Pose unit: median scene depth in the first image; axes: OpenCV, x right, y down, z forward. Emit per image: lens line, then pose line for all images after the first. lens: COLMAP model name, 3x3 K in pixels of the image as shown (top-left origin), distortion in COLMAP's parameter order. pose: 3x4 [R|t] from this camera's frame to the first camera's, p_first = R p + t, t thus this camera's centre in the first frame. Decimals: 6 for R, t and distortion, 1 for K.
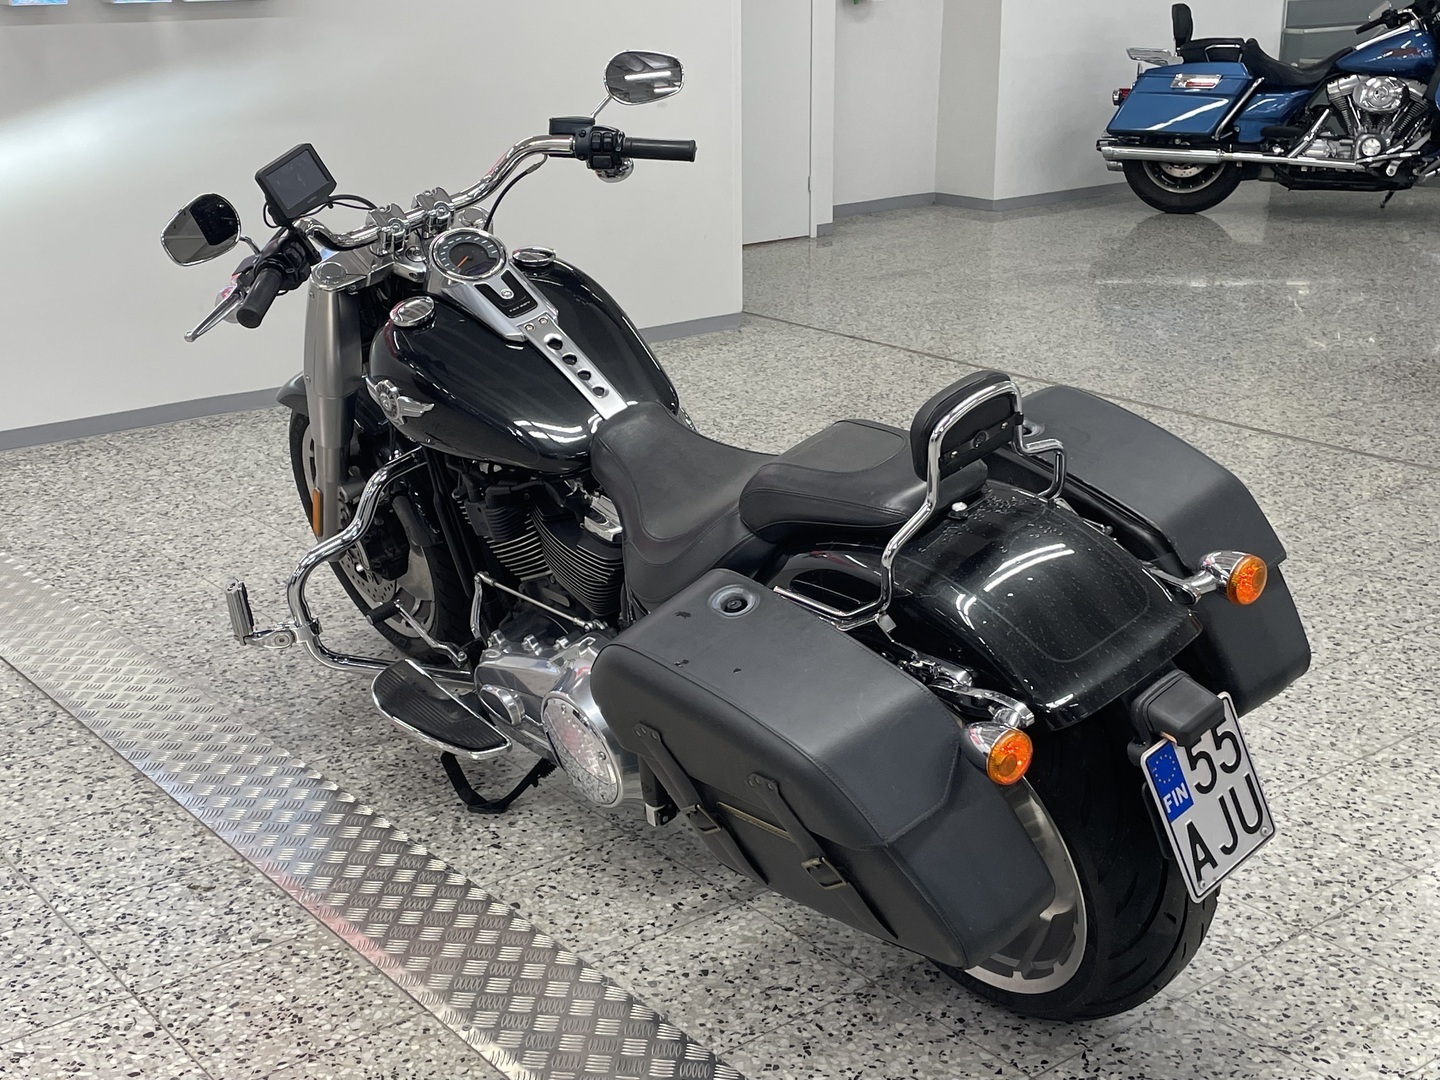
lens RADIAL K [[1834.9, 0, 824.4], [0, 1834.9, 544.0], [0, 0, 1]] dist [0.131461, -0.248923]
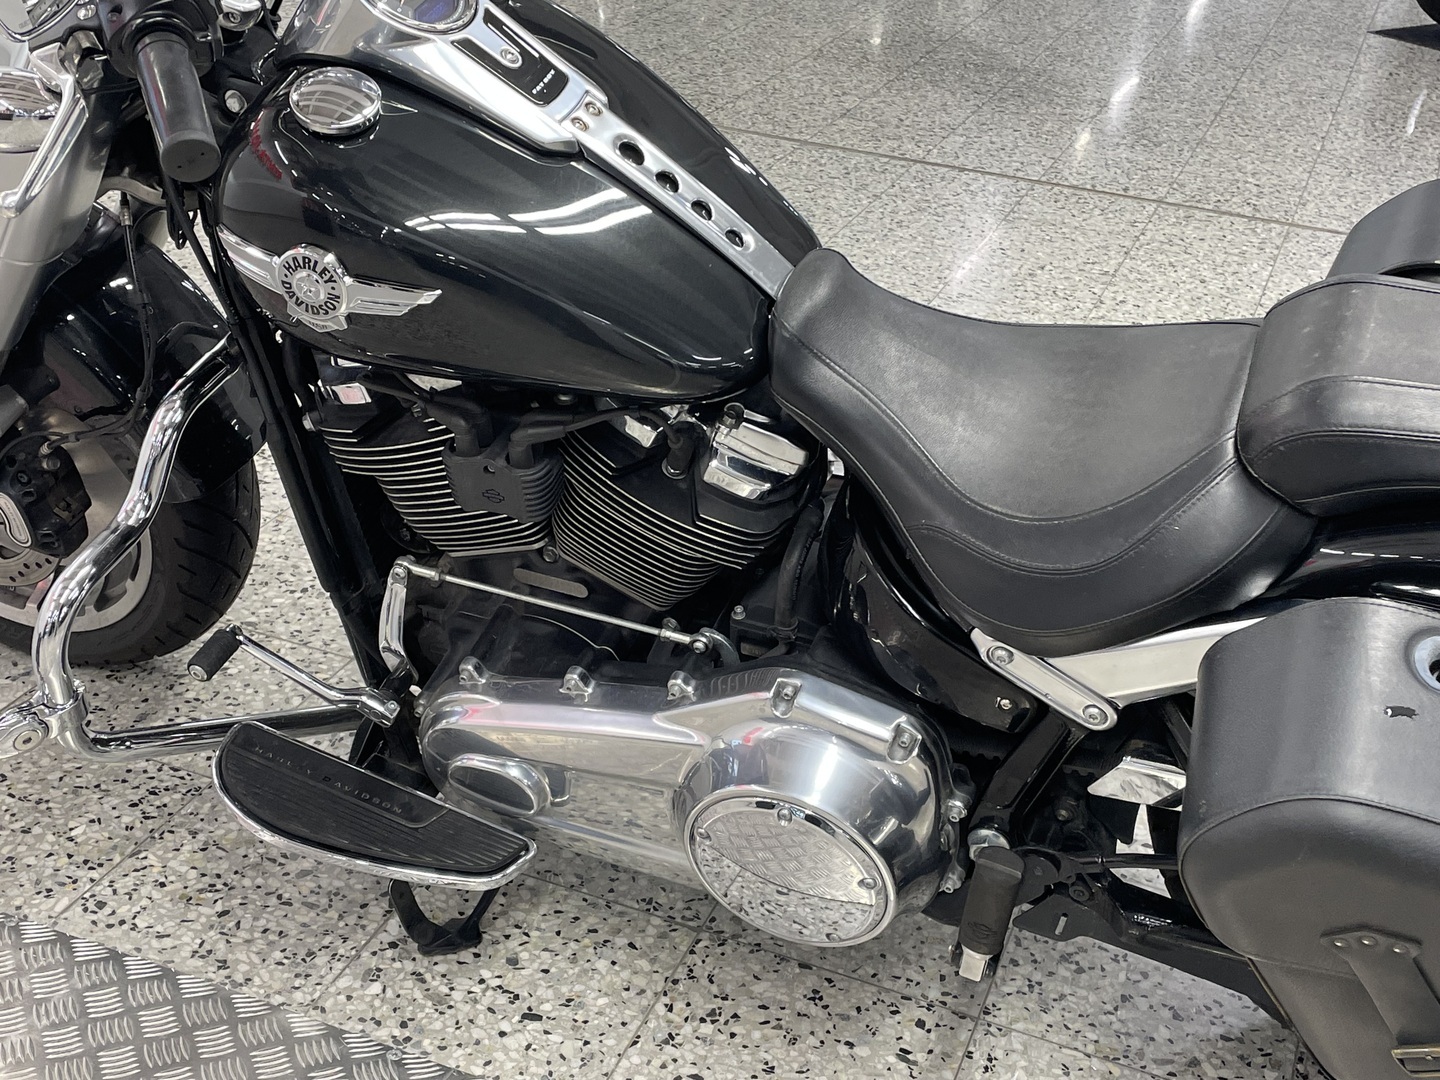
lens RADIAL K [[1783.4, 0, 712.8], [0, 1783.4, 534.7], [0, 0, 1]] dist [0.155167, -0.306868]
pose [[0.880808, -0.161391, 0.445117, -0.118395], [0.076694, 0.976329, 0.202235, -0.032771], [-0.467220, -0.143992, 0.872337, 0.162626]]
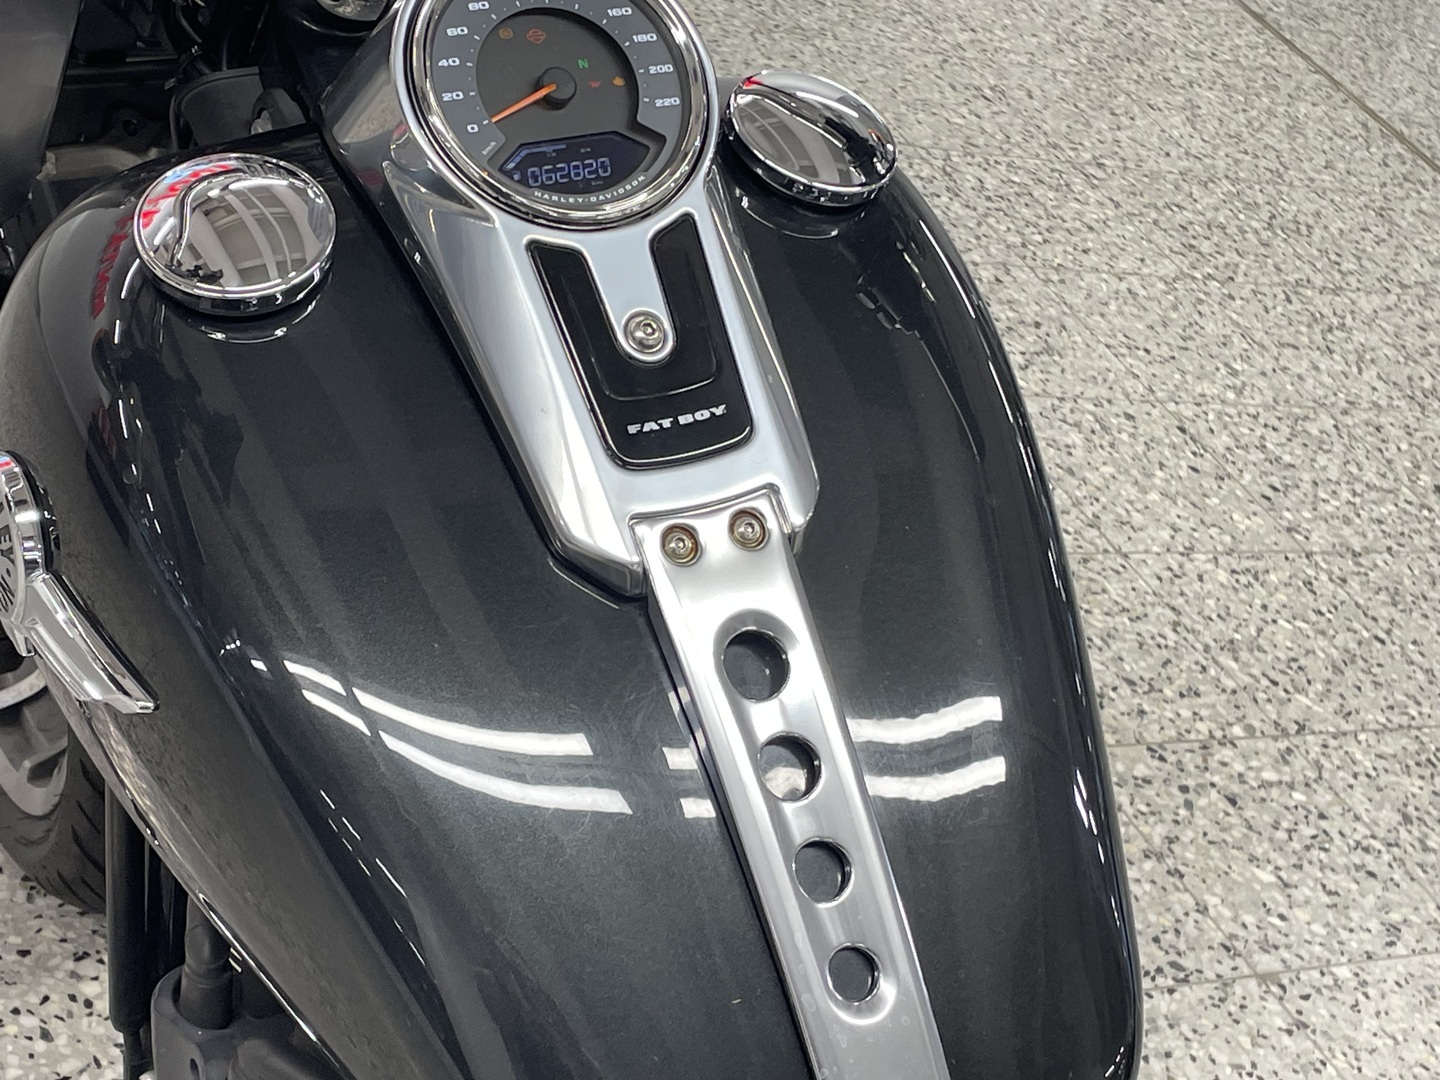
lens RADIAL K [[2624.2, 0, 720.0], [0, 2624.2, 540.0], [0, 0, 1]] dist [-0.034282, -0.065003]
pose [[0.913817, 0.405433, 0.023723, -0.051436], [-0.400474, 0.889849, 0.218607, -0.059869], [0.067521, -0.209268, 0.975525, 0.218001]]
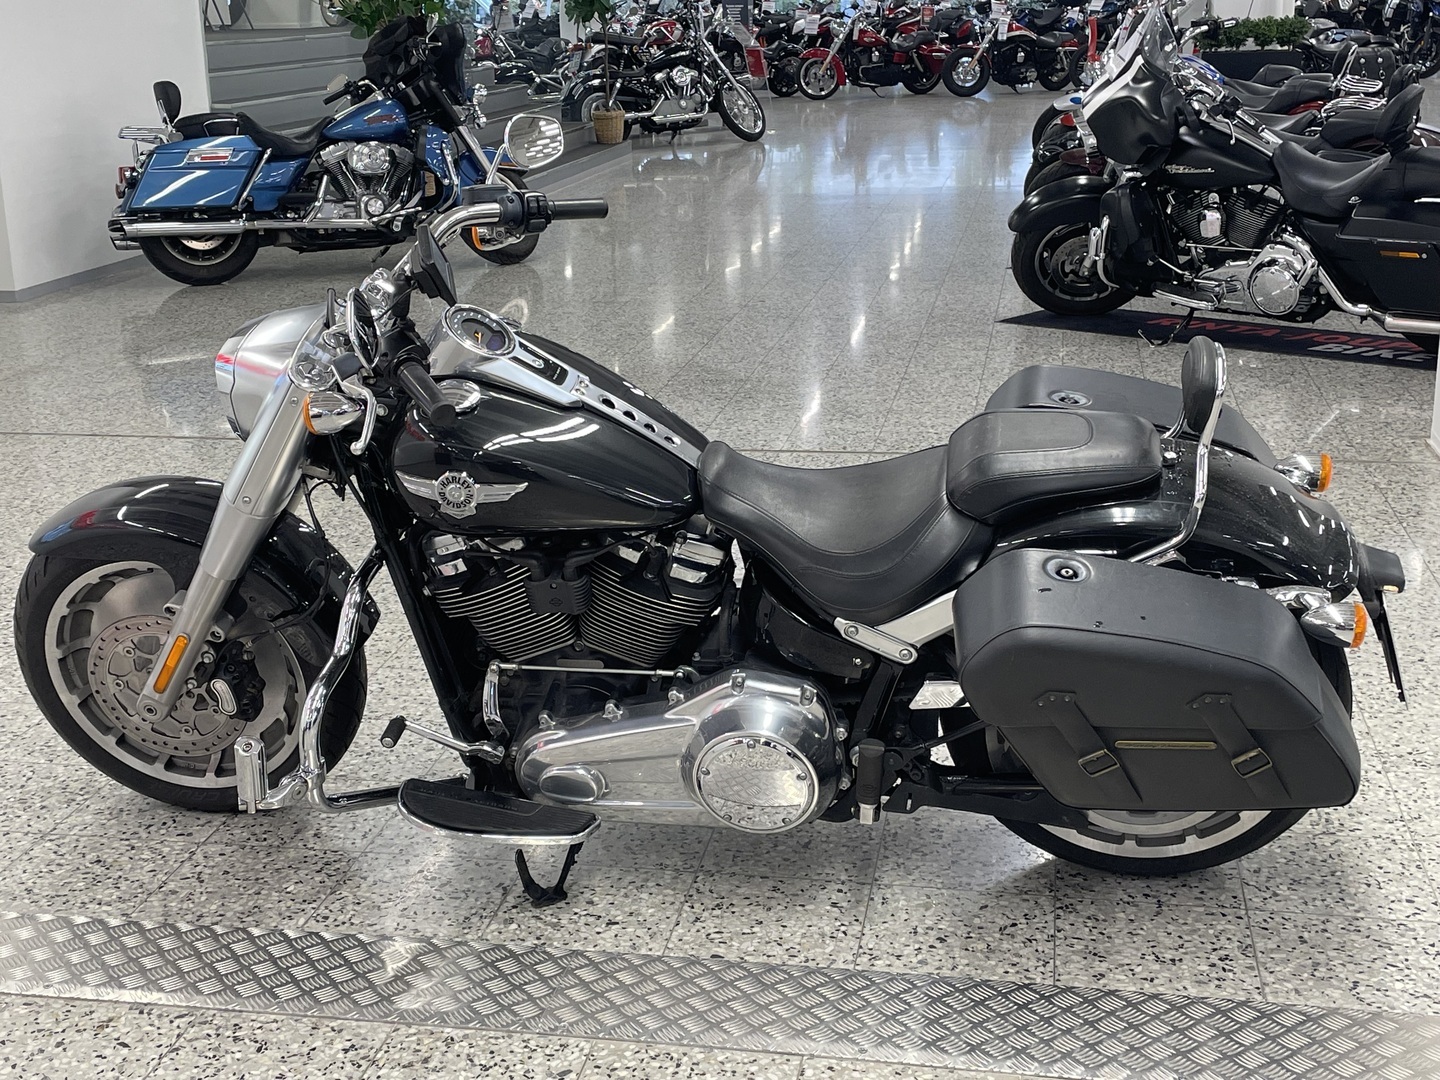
lens RADIAL K [[1783.4, 0, 712.8], [0, 1783.4, 534.7], [0, 0, 1]] dist [0.155167, -0.306868]
pose [[0.776055, -0.195642, 0.599552, -0.219582], [0.219677, 0.974987, 0.033803, -0.018733], [-0.591169, 0.105475, 0.799622, 0.062557]]
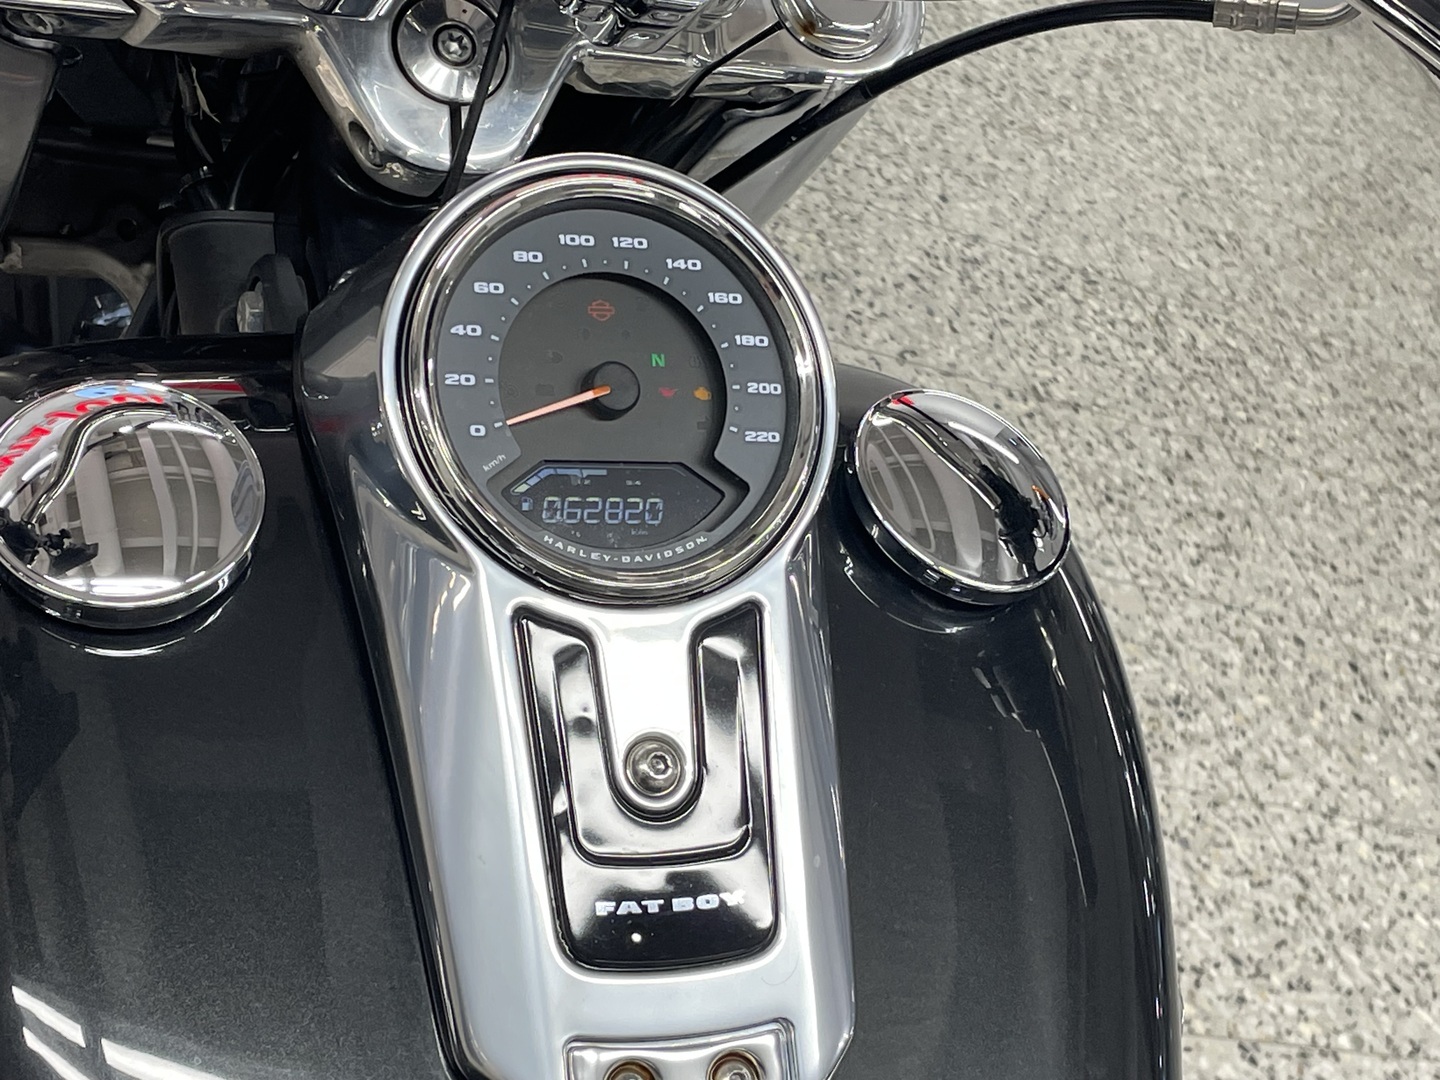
lens RADIAL K [[2618.3, 0, 755.4], [0, 2618.3, 543.5], [0, 0, 1]] dist [0.026356, -0.284730]
pose [[0.806594, 0.590991, -0.011675, -0.055520], [-0.571240, 0.784410, 0.241631, -0.067332], [0.151960, -0.188229, 0.970298, 0.251207]]
